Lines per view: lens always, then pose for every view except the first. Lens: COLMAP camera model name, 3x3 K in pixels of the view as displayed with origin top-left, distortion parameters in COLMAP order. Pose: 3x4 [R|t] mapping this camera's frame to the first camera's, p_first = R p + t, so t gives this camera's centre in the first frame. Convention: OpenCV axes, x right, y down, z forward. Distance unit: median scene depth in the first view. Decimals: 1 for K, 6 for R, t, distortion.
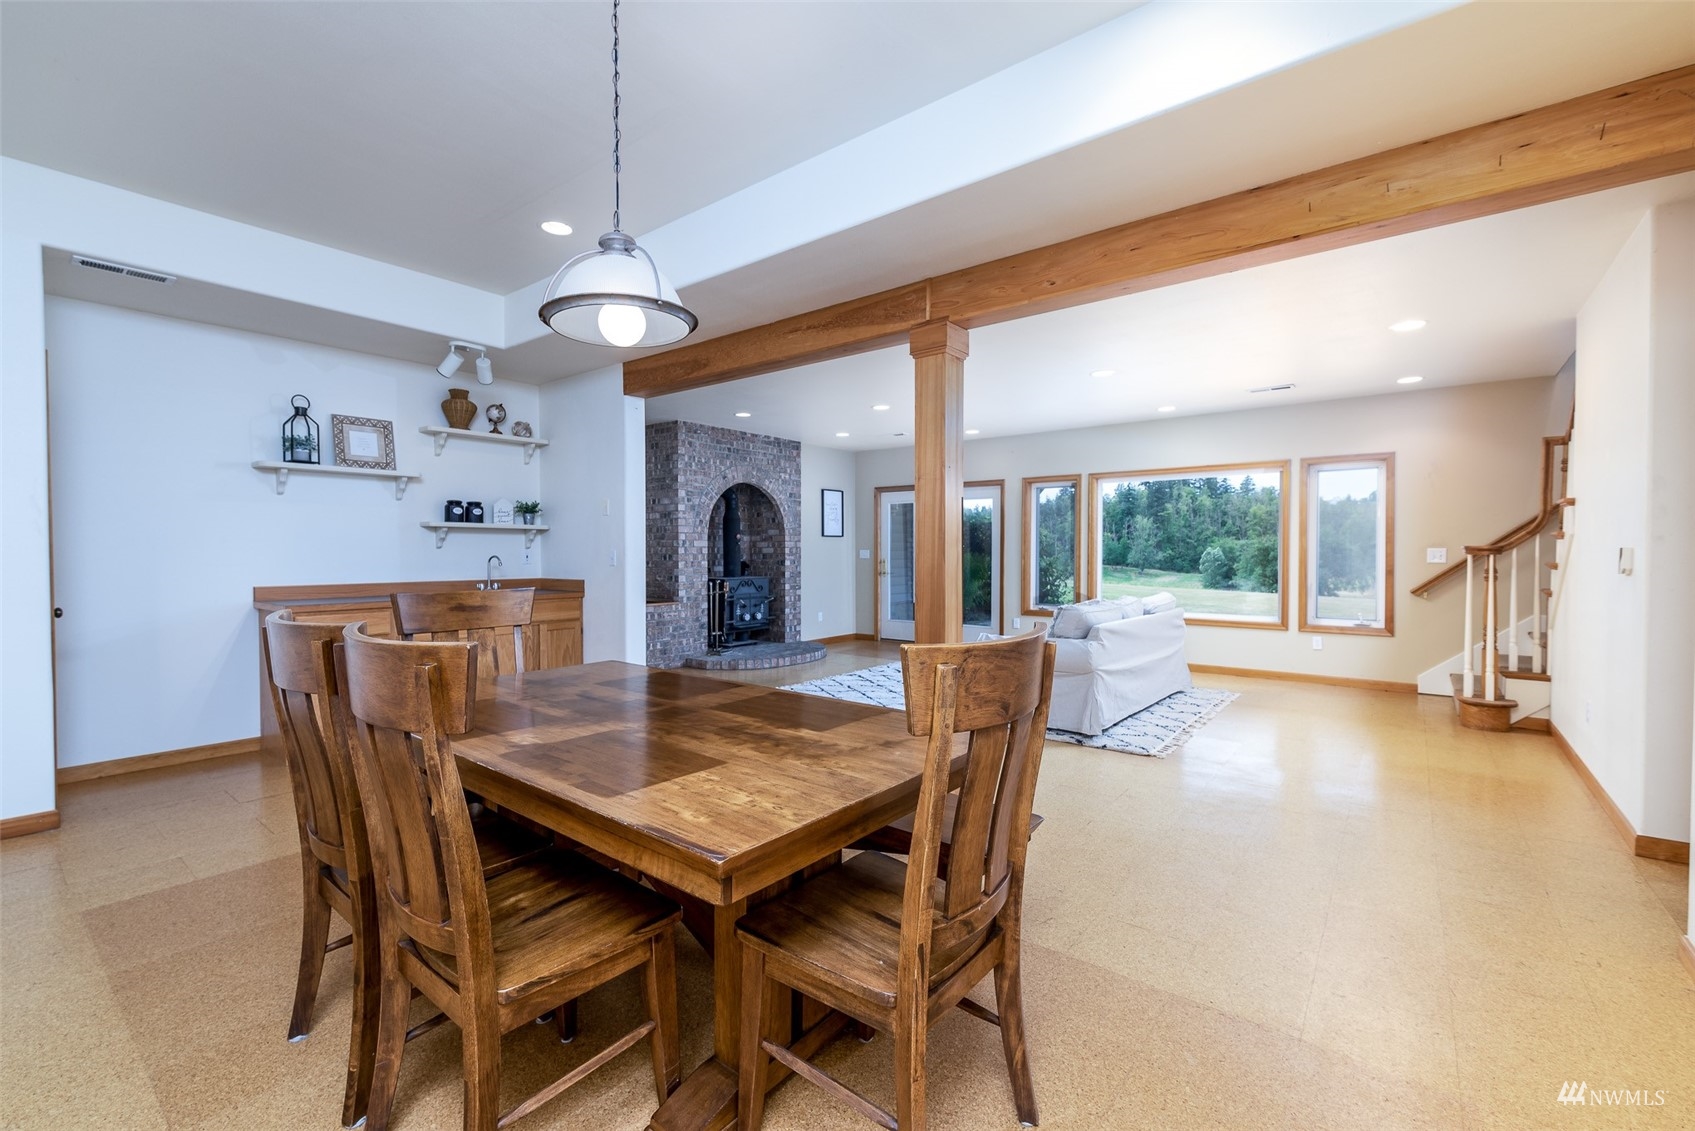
lens RADIAL K [[726.0, 0, 841.9], [0, 726.0, 554.2], [0, 0, 1]] dist [-0.000605, -0.000049]
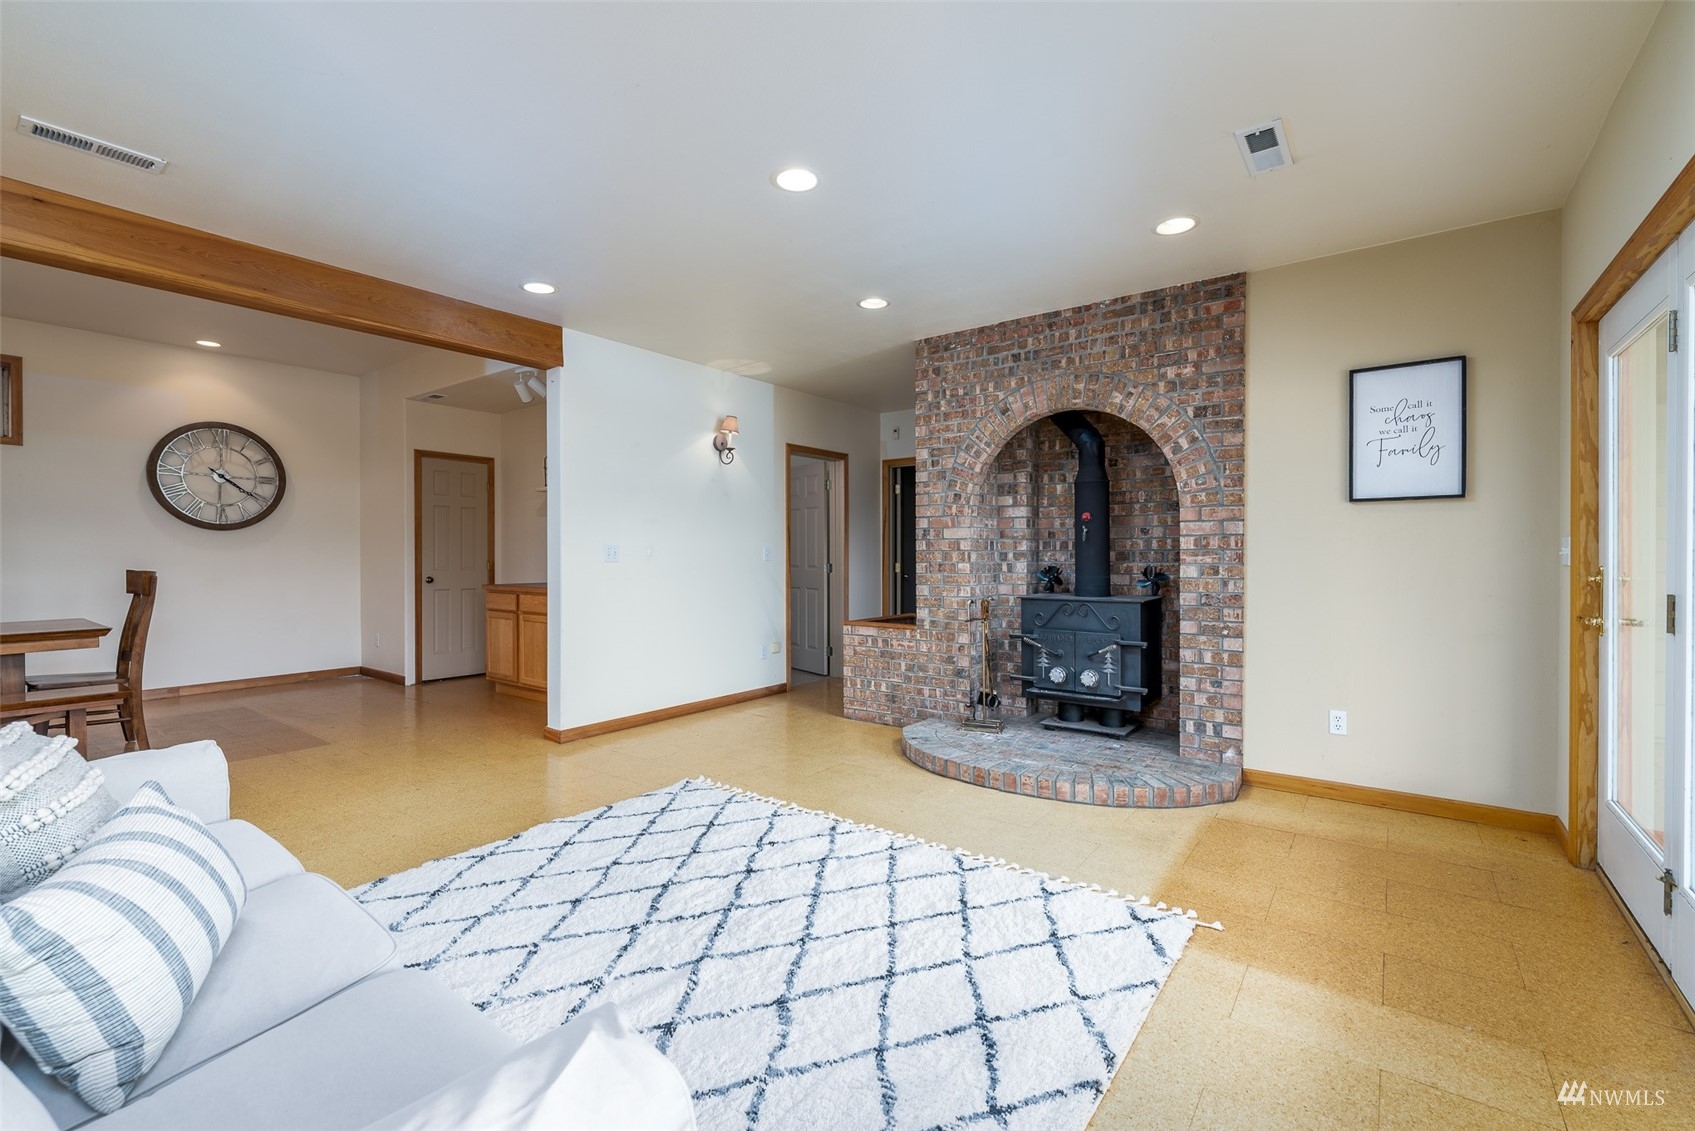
lens RADIAL K [[726.0, 0, 842.6], [0, 726.0, 572.1], [0, 0, 1]] dist [-0.000605, -0.000049]
pose [[0.020114, 0.005893, -0.999780, 0.370397], [-0.017989, 0.999823, 0.005532, 0.014317], [0.999636, 0.017874, 0.020216, 0.835222]]
